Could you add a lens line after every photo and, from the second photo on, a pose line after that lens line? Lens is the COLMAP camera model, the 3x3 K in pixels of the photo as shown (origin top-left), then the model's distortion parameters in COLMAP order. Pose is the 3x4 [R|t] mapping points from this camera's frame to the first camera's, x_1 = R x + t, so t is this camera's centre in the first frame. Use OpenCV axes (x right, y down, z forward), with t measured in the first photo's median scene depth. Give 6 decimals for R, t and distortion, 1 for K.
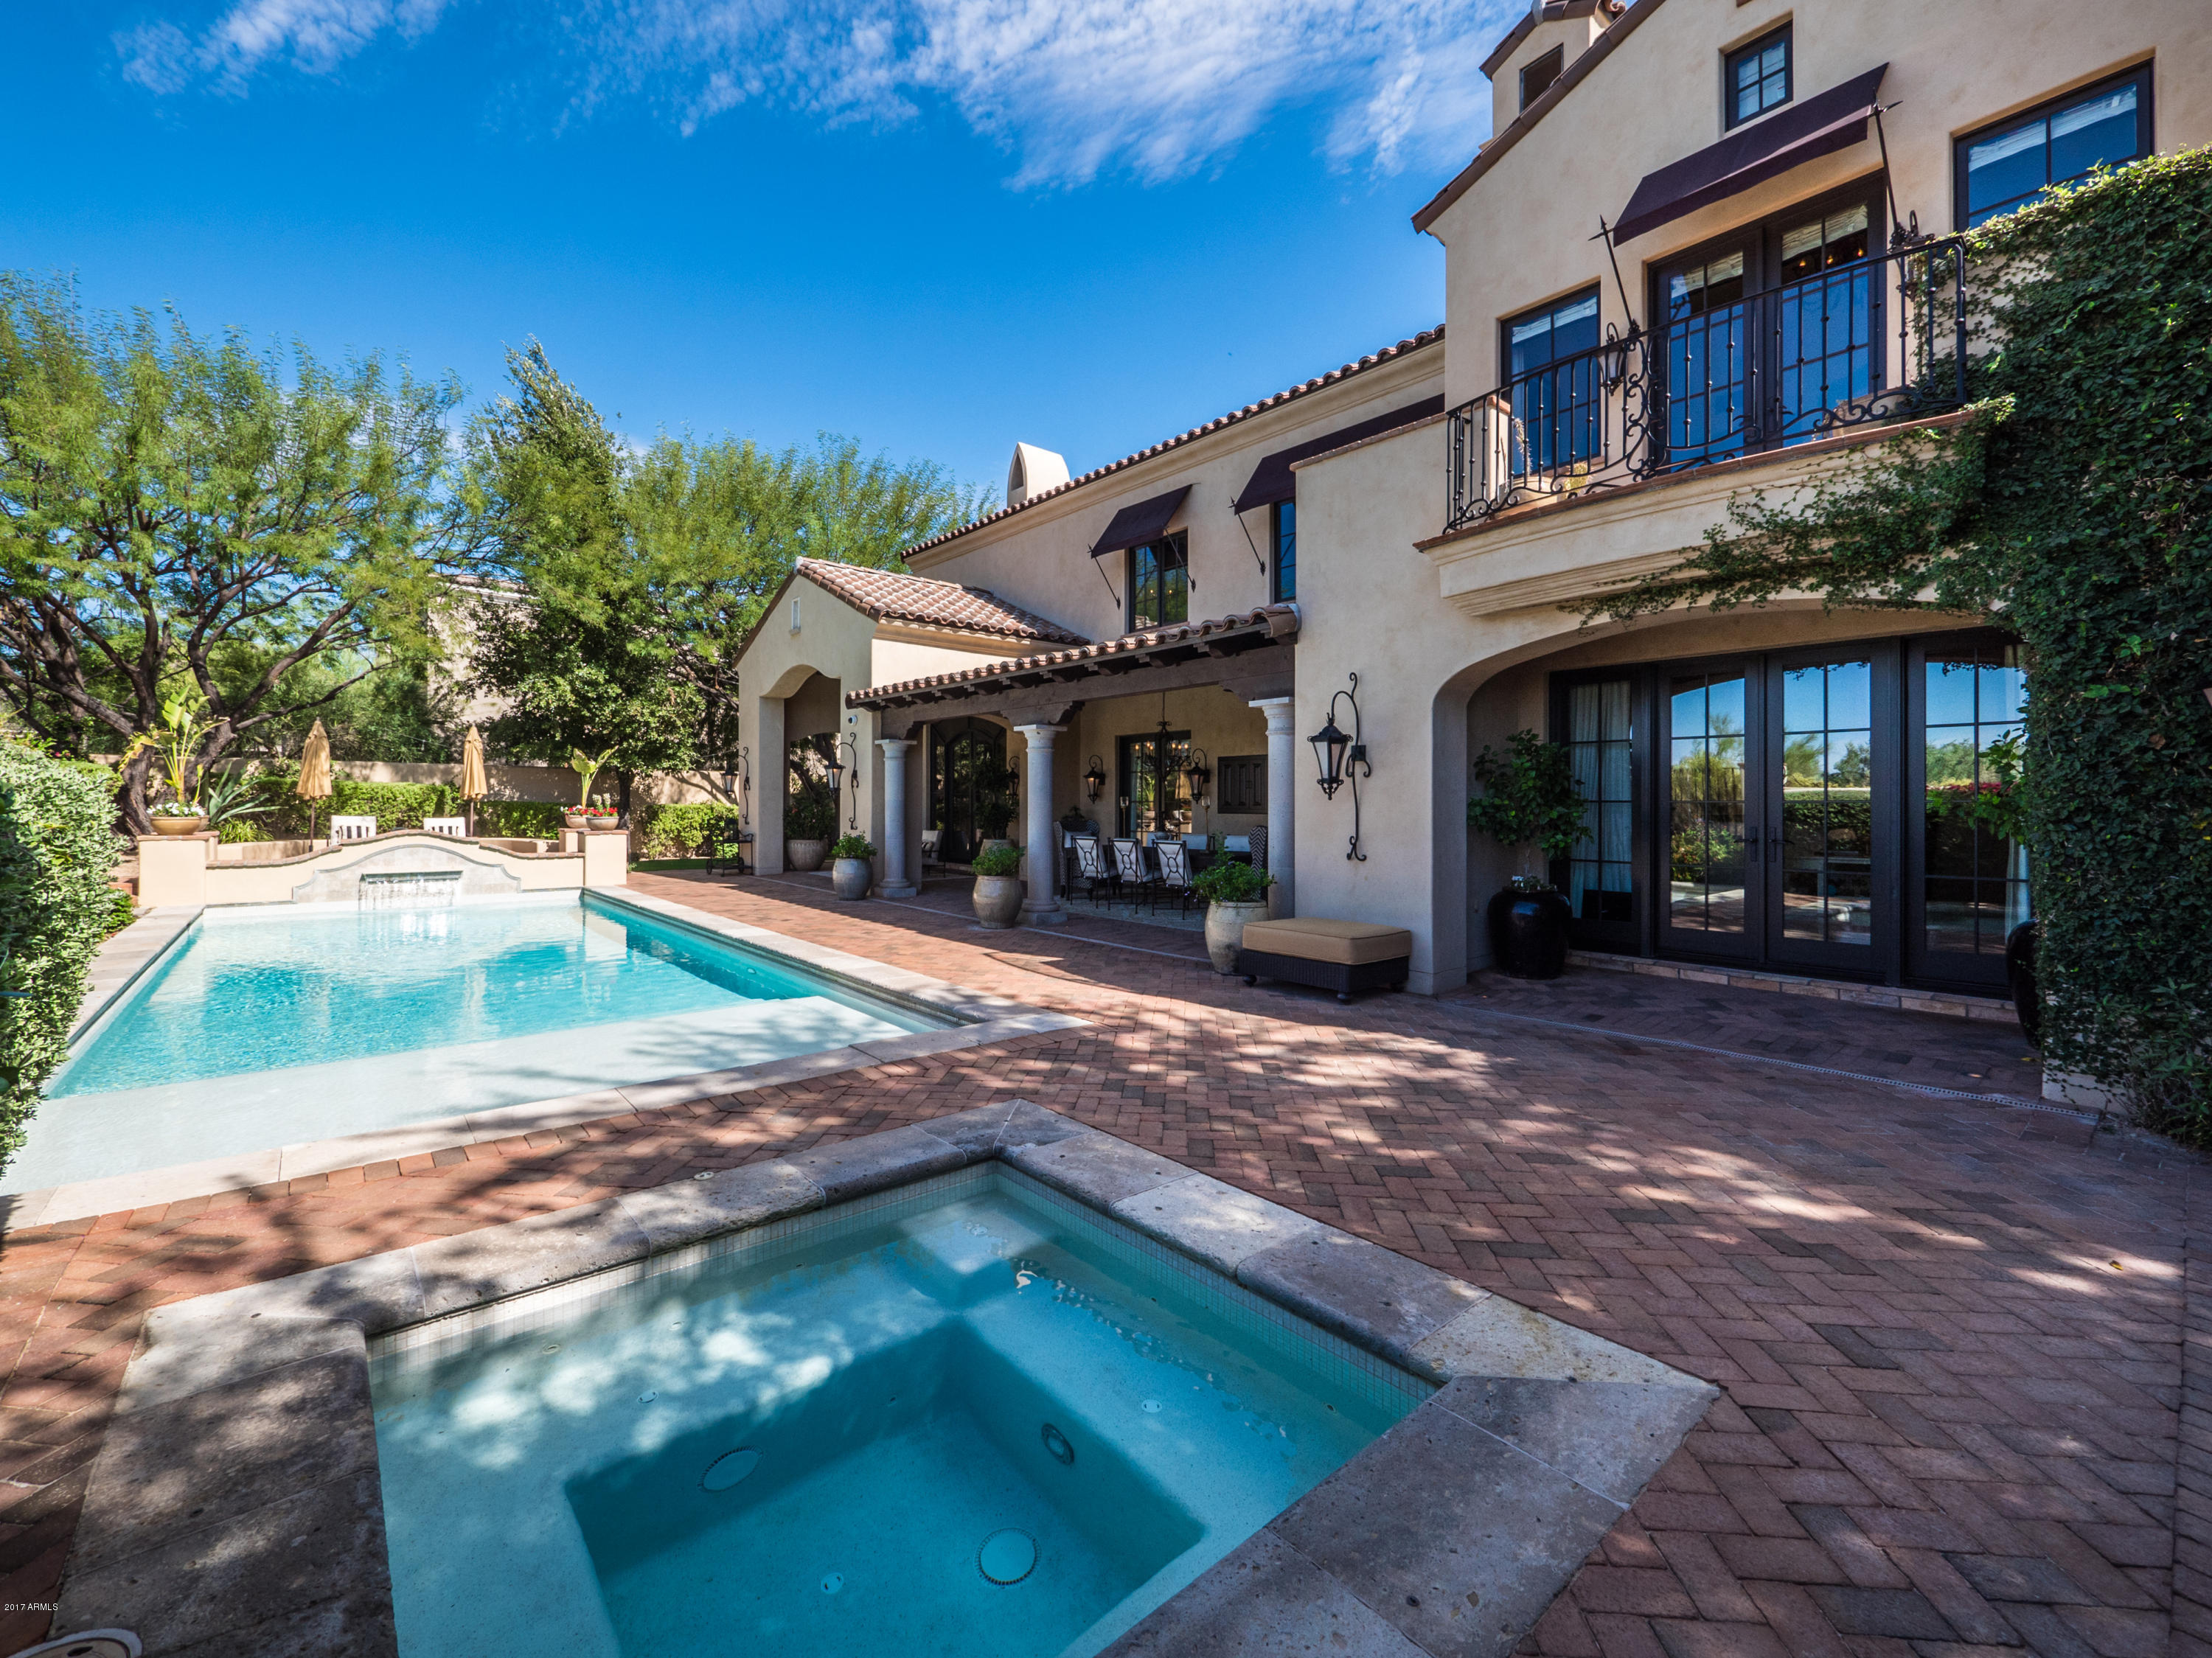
lens RADIAL K [[937.6, 0, 1109.6], [0, 937.6, 816.8], [0, 0, 1]] dist [-0.001112, 0.001045]
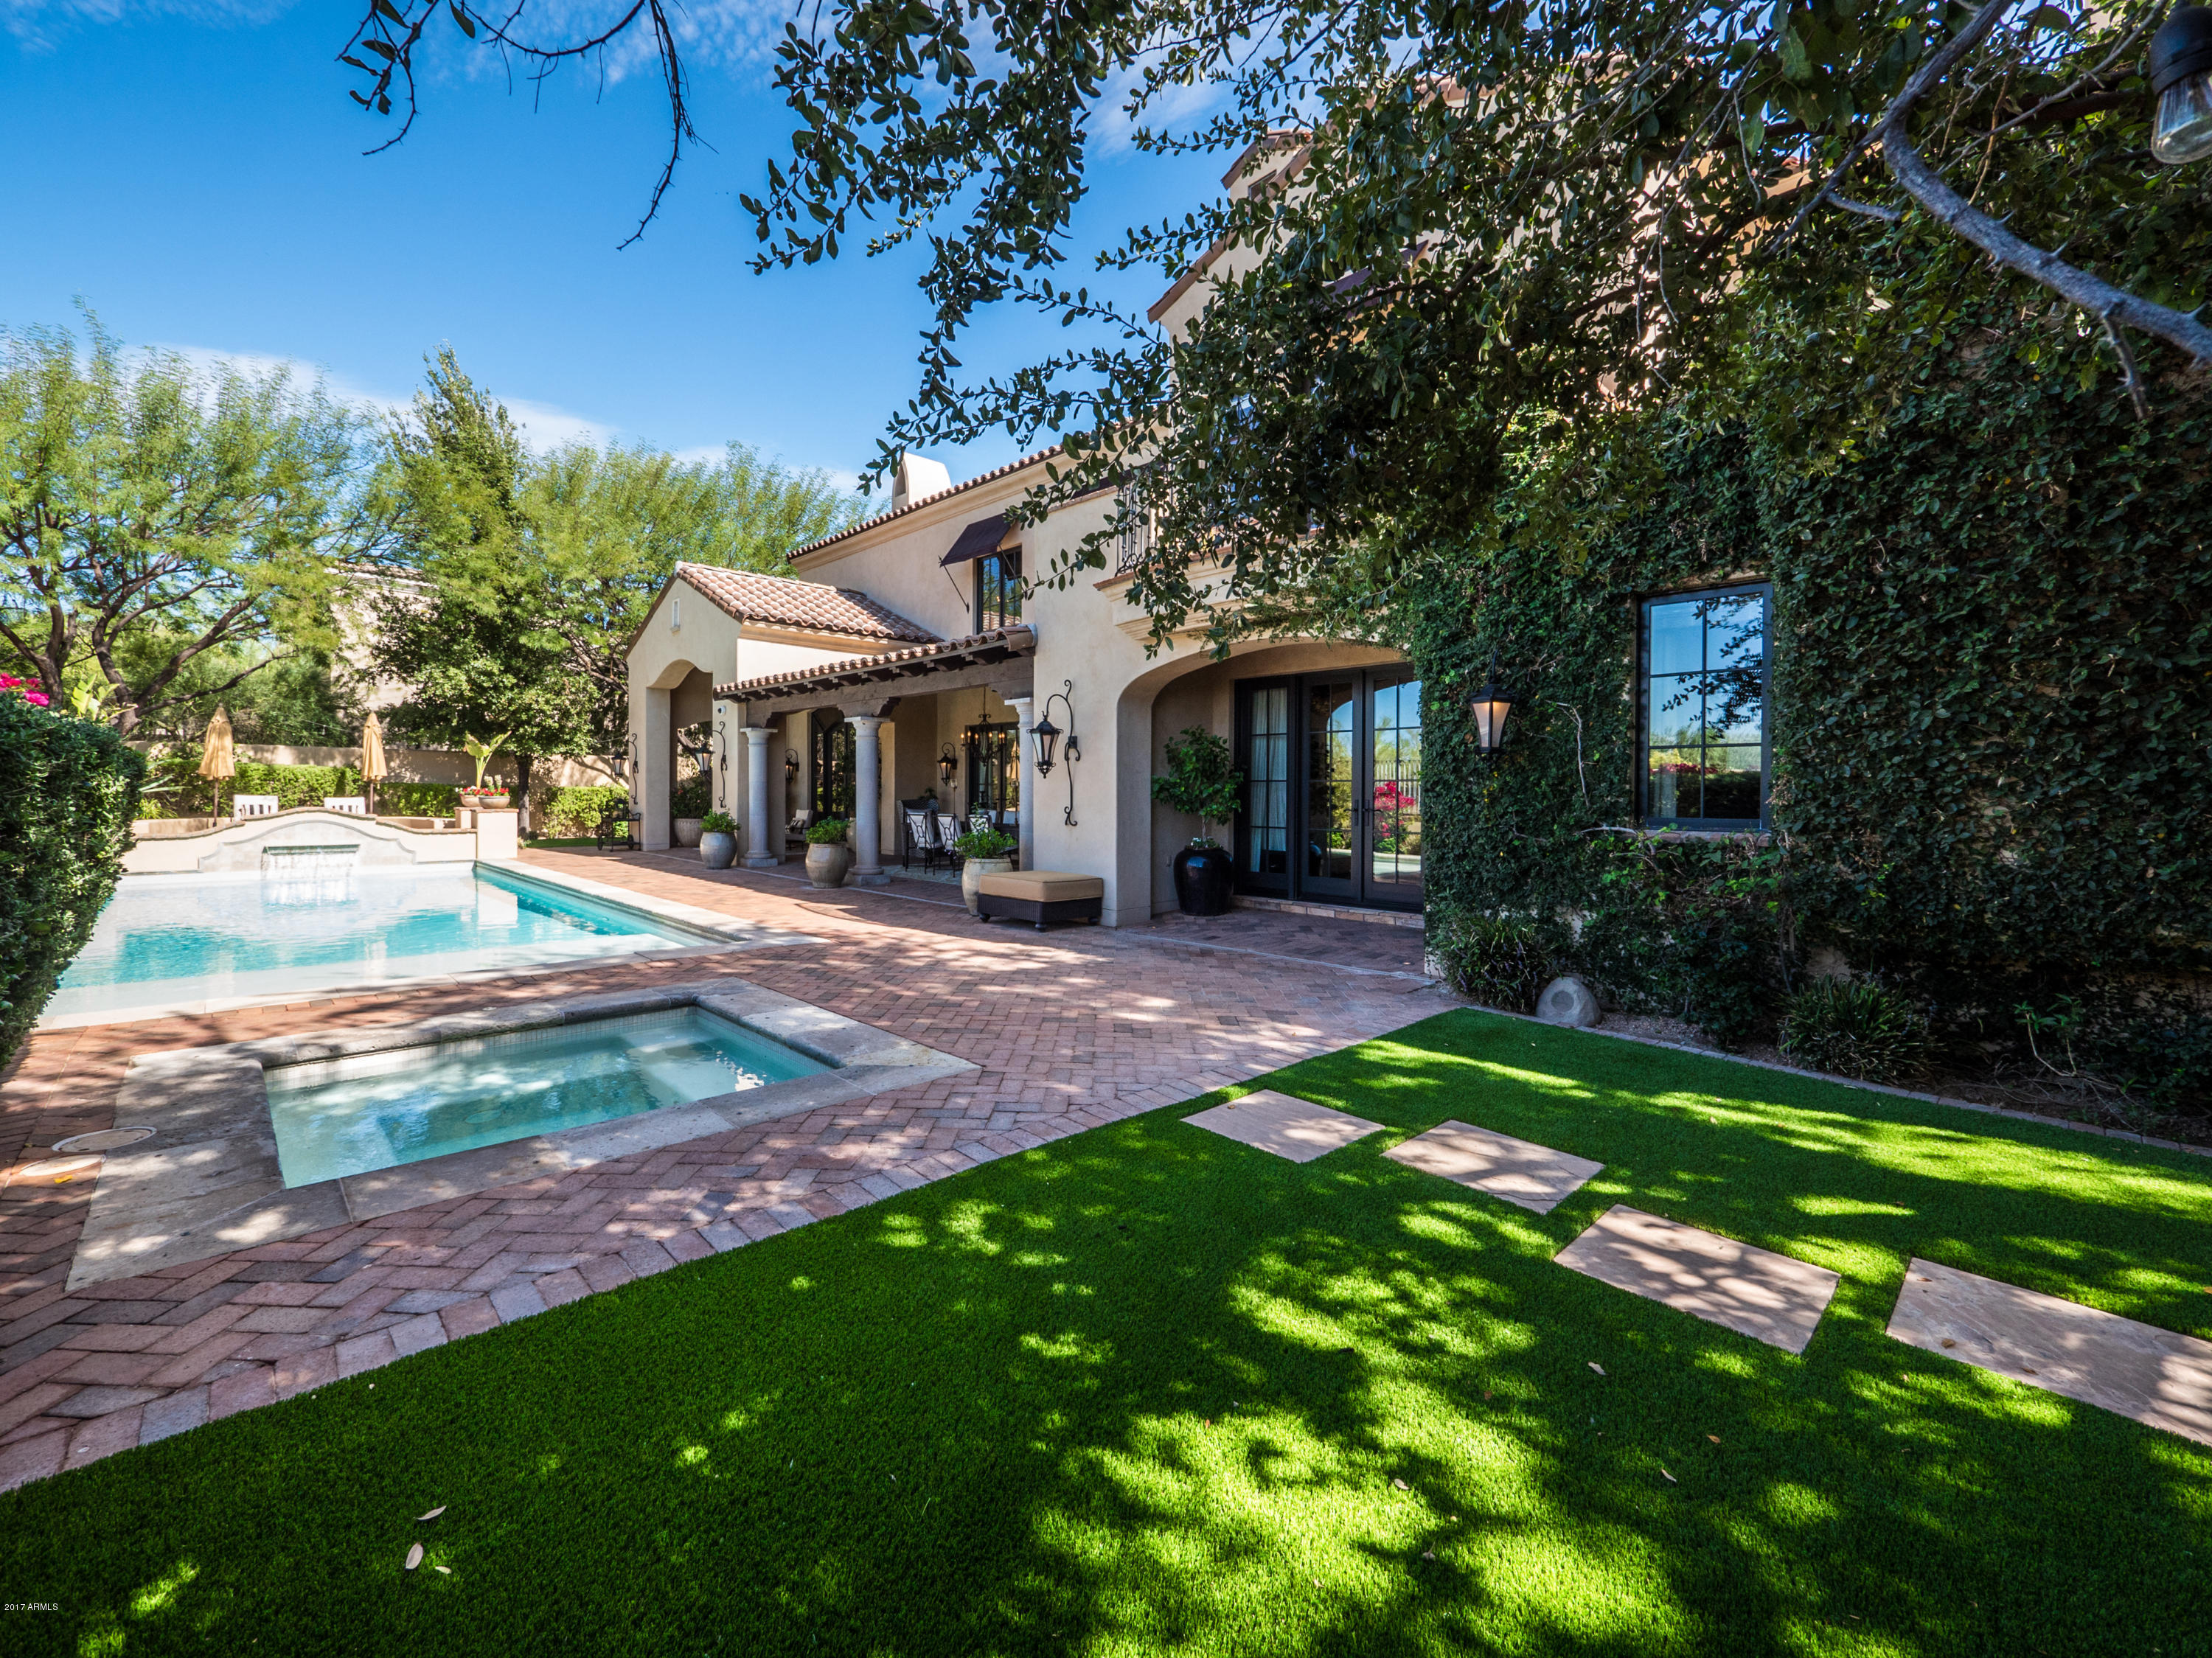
lens RADIAL K [[937.6, 0, 1104.3], [0, 937.6, 813.1], [0, 0, 1]] dist [-0.001112, 0.001045]
pose [[0.998434, 0.001298, 0.055925, 0.116029], [-0.001833, 0.999953, 0.009502, 0.008355], [-0.055910, -0.009589, 0.998390, -0.142285]]
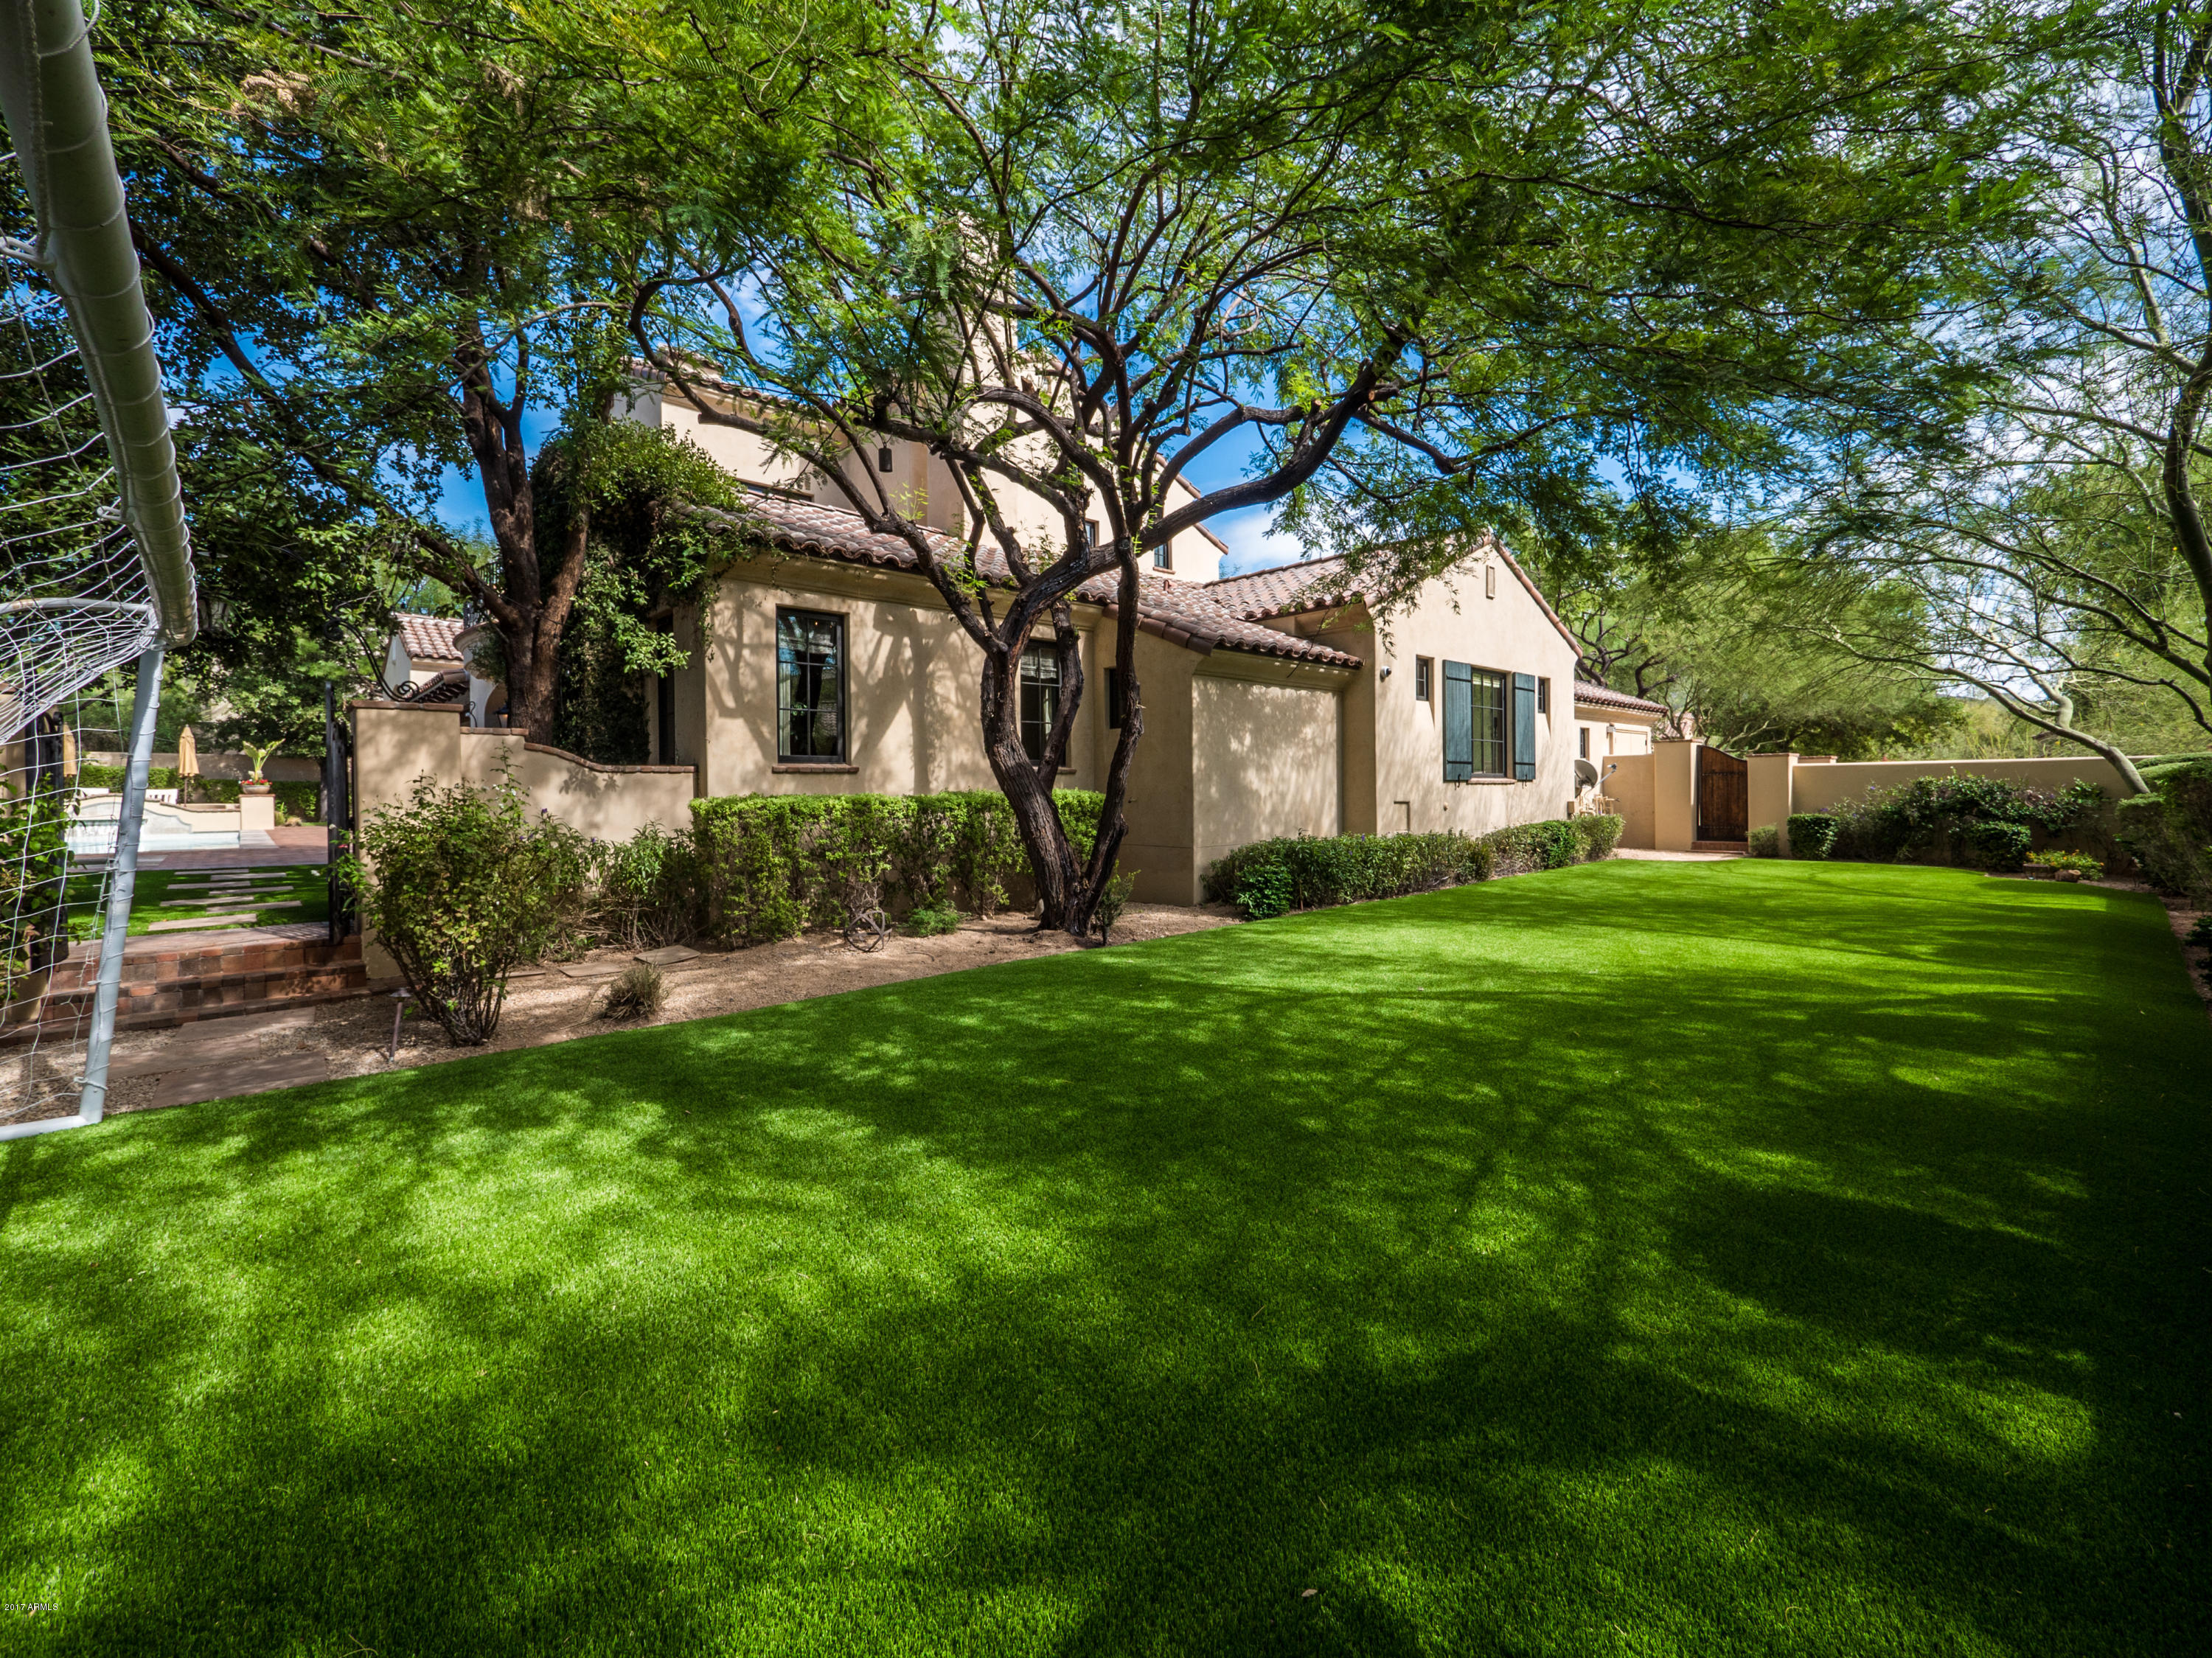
lens RADIAL K [[937.6, 0, 1105.9], [0, 937.6, 794.9], [0, 0, 1]] dist [-0.001112, 0.001045]
pose [[0.998834, -0.015164, 0.045828, 0.802374], [0.015606, 0.999835, -0.009314, 0.053300], [-0.045679, 0.010019, 0.998906, -0.612322]]
